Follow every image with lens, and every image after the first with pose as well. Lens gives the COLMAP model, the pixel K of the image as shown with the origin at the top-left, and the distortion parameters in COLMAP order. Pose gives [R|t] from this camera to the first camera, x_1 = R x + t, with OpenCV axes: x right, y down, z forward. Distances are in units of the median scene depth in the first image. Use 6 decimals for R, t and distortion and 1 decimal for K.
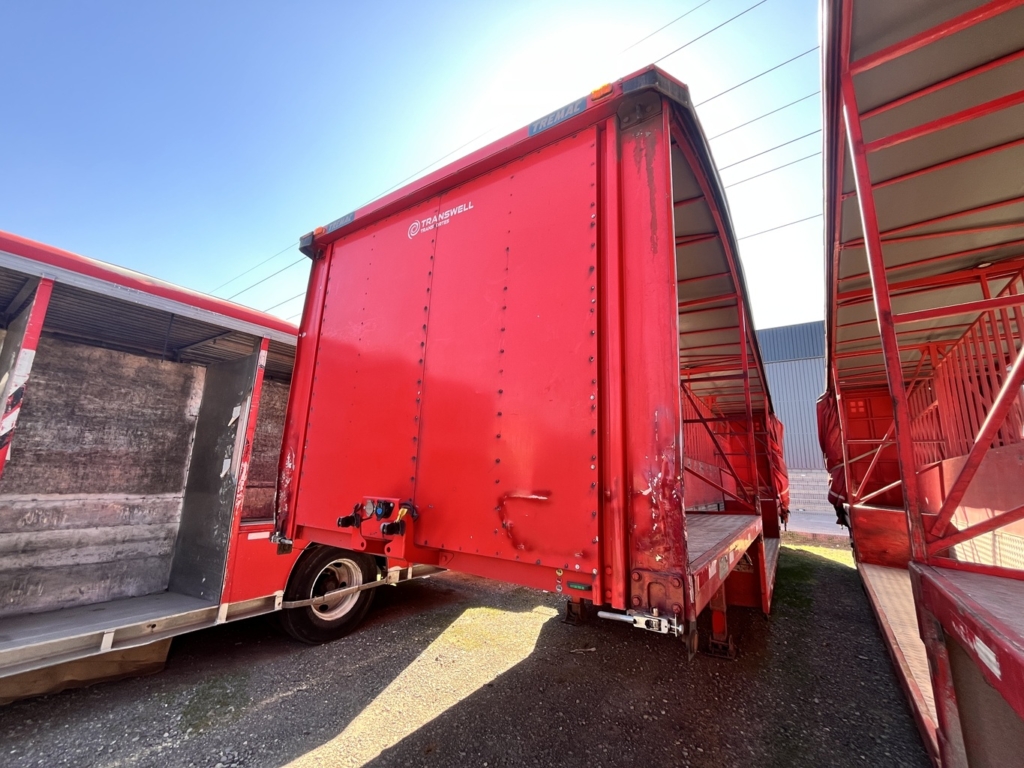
lens RADIAL K [[416.8, 0, 510.9], [0, 416.8, 386.2], [0, 0, 1]] dist [-0.004158, 0.000671]
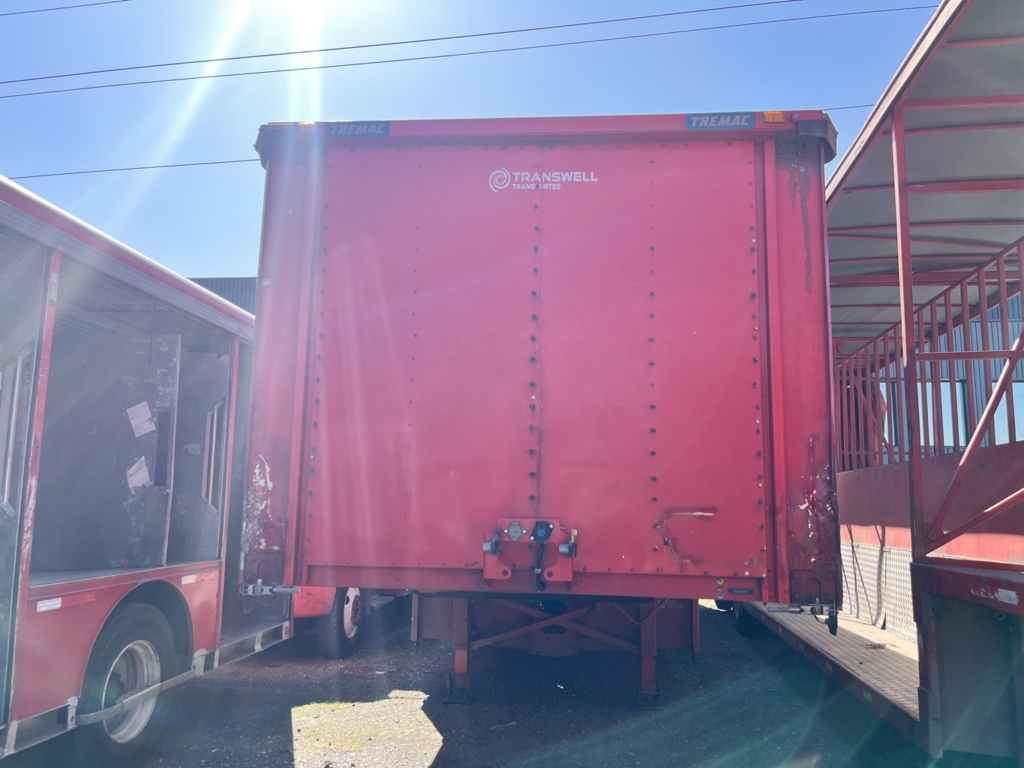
lens RADIAL K [[780.3, 0, 510.0], [0, 780.3, 389.4], [0, 0, 1]] dist [0.056147, -0.076278]
pose [[0.878558, 0.054511, 0.474515, -1.010954], [-0.090842, 0.994402, 0.053959, -0.081555], [-0.468918, -0.090511, 0.878592, -0.363815]]
